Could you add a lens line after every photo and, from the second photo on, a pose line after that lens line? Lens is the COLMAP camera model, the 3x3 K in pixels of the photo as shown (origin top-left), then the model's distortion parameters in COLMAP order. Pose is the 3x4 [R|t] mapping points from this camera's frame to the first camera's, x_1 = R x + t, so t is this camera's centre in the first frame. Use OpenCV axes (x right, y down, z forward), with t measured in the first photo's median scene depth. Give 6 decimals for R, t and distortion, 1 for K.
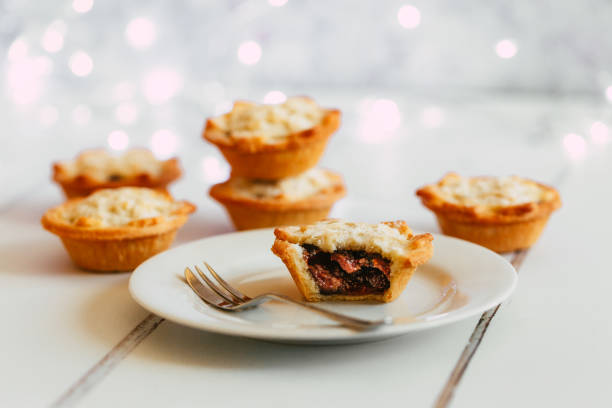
lens RADIAL K [[2162.4, 0, 306.0], [0, 2162.4, 204.0], [0, 0, 1]] dist [-0.032402, -0.189679]
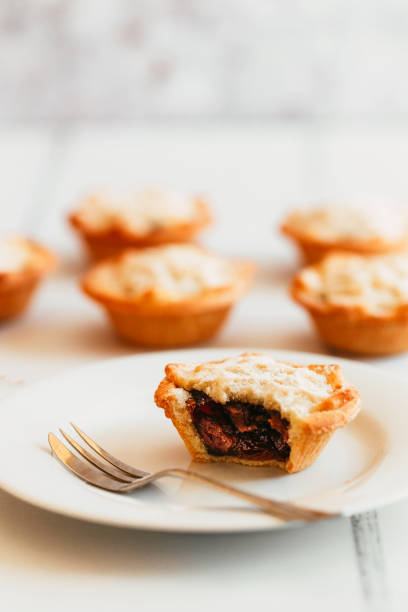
lens RADIAL K [[2162.4, 0, 204.0], [0, 2162.4, 306.0], [0, 0, 1]] dist [-0.032402, -0.189679]
pose [[0.963686, 0.078824, -0.255138, 0.201704], [-0.062956, 0.995573, 0.069789, -0.066946], [0.259510, -0.051192, 0.964383, 0.243113]]
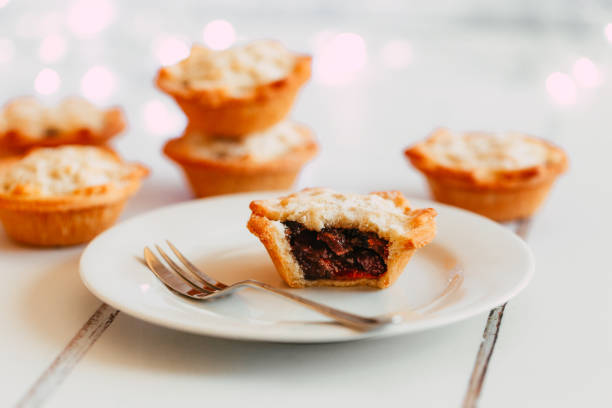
lens RADIAL K [[2162.4, 0, 306.0], [0, 2162.4, 204.0], [0, 0, 1]] dist [-0.032402, -0.189679]
pose [[0.998396, -0.002582, 0.056550, -0.041140], [-0.000131, 0.998851, 0.047914, -0.028879], [-0.056609, -0.047844, 0.997249, 0.150670]]
